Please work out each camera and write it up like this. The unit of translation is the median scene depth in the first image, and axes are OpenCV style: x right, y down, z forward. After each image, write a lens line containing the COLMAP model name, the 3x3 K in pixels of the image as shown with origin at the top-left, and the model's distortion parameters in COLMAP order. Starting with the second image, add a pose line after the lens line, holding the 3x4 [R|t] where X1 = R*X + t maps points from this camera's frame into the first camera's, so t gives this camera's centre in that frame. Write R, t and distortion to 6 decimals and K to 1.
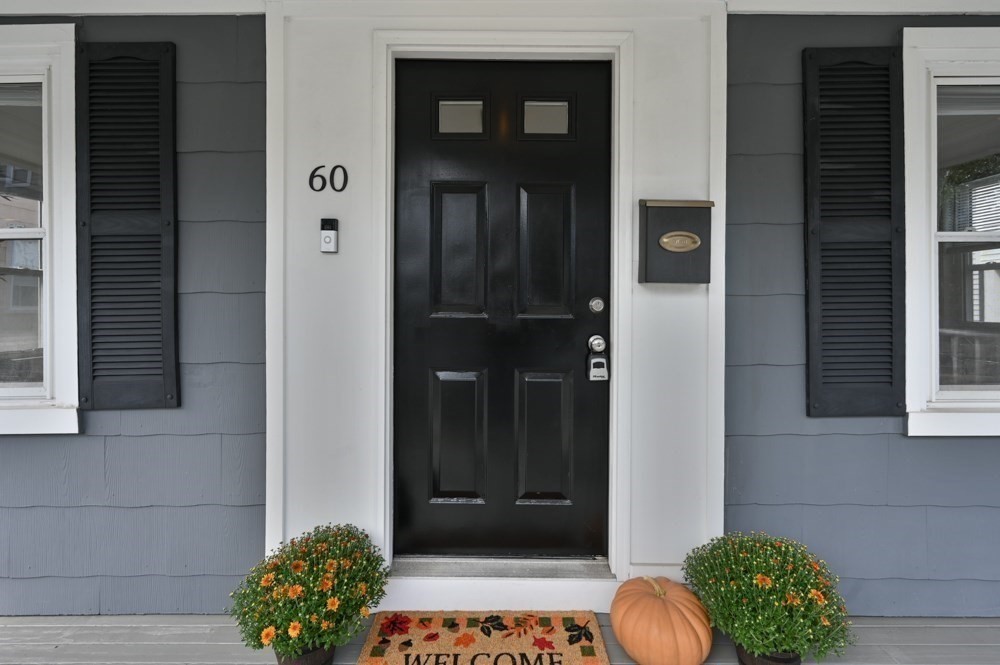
lens RADIAL K [[467.2, 0, 502.5], [0, 467.2, 291.3], [0, 0, 1]] dist [0.000392, 0.000230]
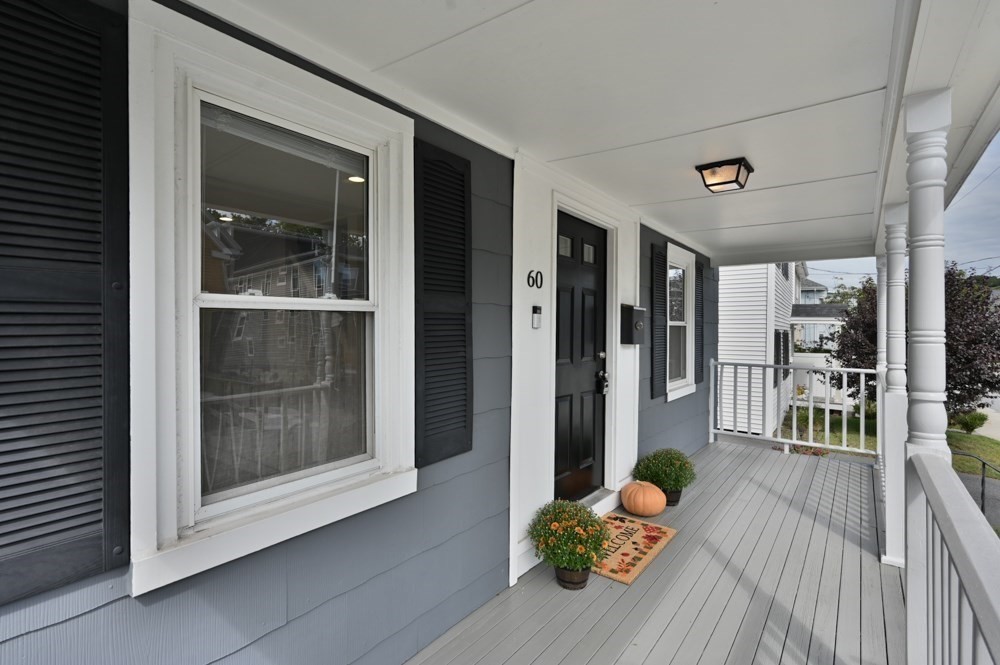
lens RADIAL K [[464.1, 0, 504.5], [0, 464.1, 314.6], [0, 0, 1]] dist [-0.004885, 0.000430]
pose [[0.608146, 0.029674, 0.793271, -1.637536], [-0.017719, 0.999560, -0.023806, -0.089571], [-0.793628, 0.000421, 0.608404, 0.162904]]
